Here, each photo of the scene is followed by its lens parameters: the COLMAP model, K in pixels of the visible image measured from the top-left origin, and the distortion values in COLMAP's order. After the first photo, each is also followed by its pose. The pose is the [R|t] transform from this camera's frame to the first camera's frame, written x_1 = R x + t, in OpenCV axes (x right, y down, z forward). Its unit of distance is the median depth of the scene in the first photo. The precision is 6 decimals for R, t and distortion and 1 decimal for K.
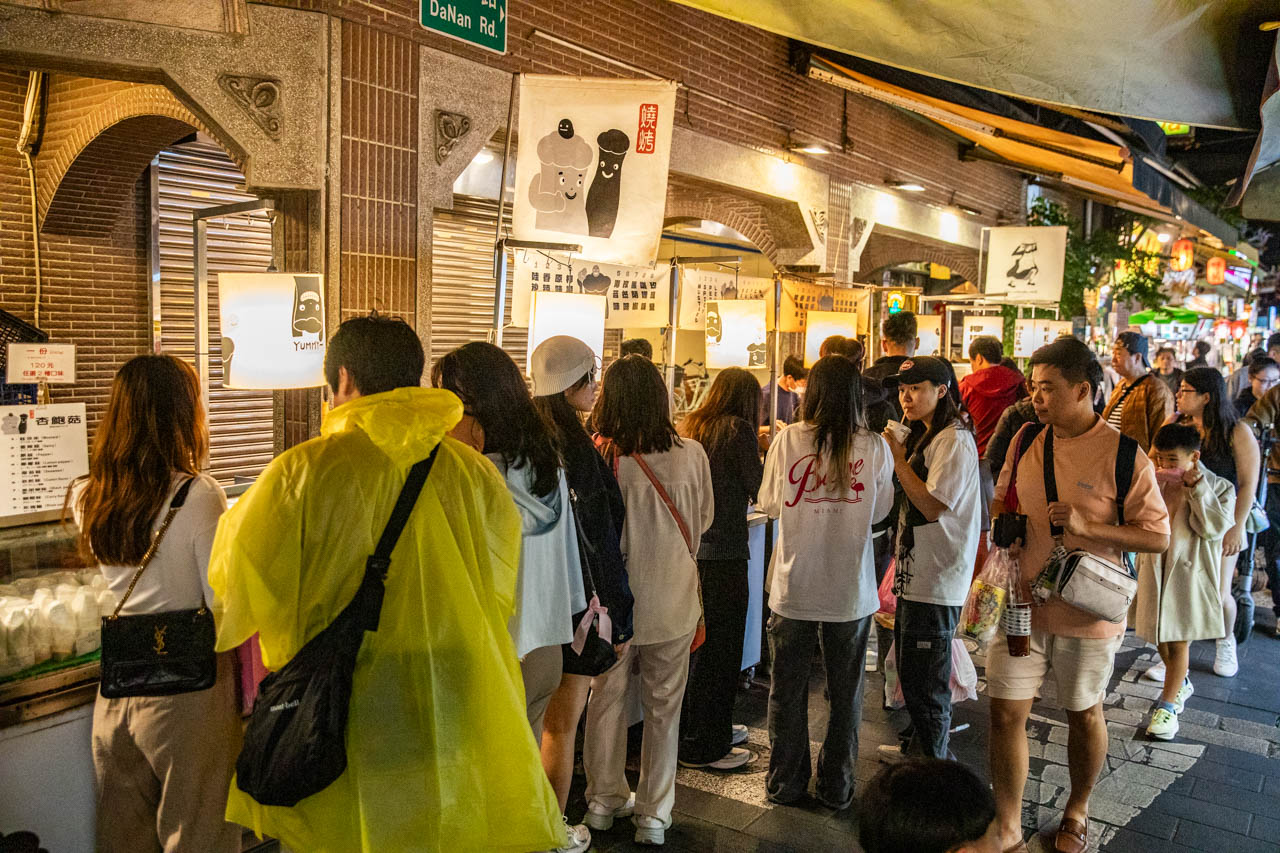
lens RADIAL K [[1109.8, 0, 639.9], [0, 1109.8, 427.2], [0, 0, 1]] dist [0.008336, 0.005144]
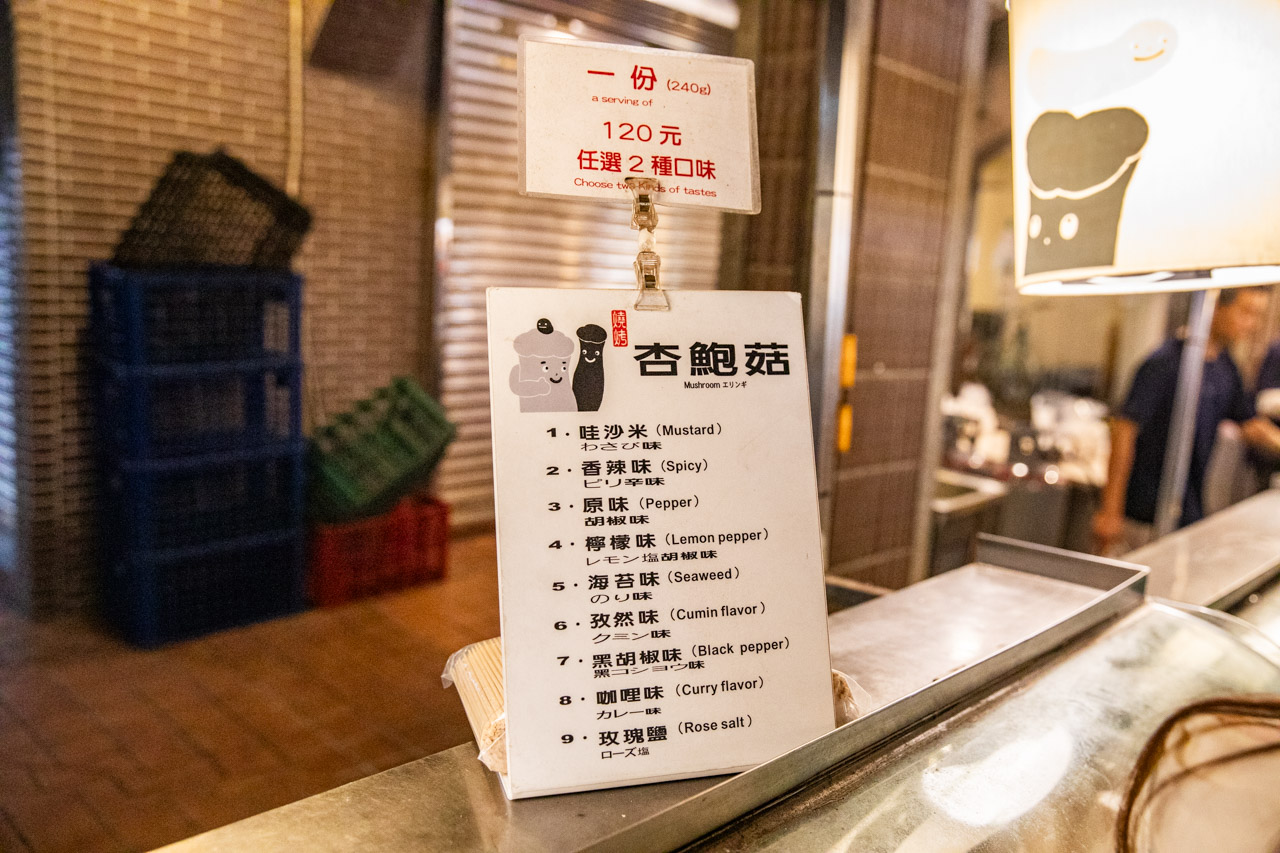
lens RADIAL K [[1132.6, 0, 640.1], [0, 1132.6, 427.8], [0, 0, 1]] dist [-0.057986, -0.001321]
pose [[0.988590, 0.059460, -0.138400, -0.509460], [-0.052443, 0.997173, 0.053812, -0.003778], [0.141208, -0.045940, 0.988913, 0.764677]]
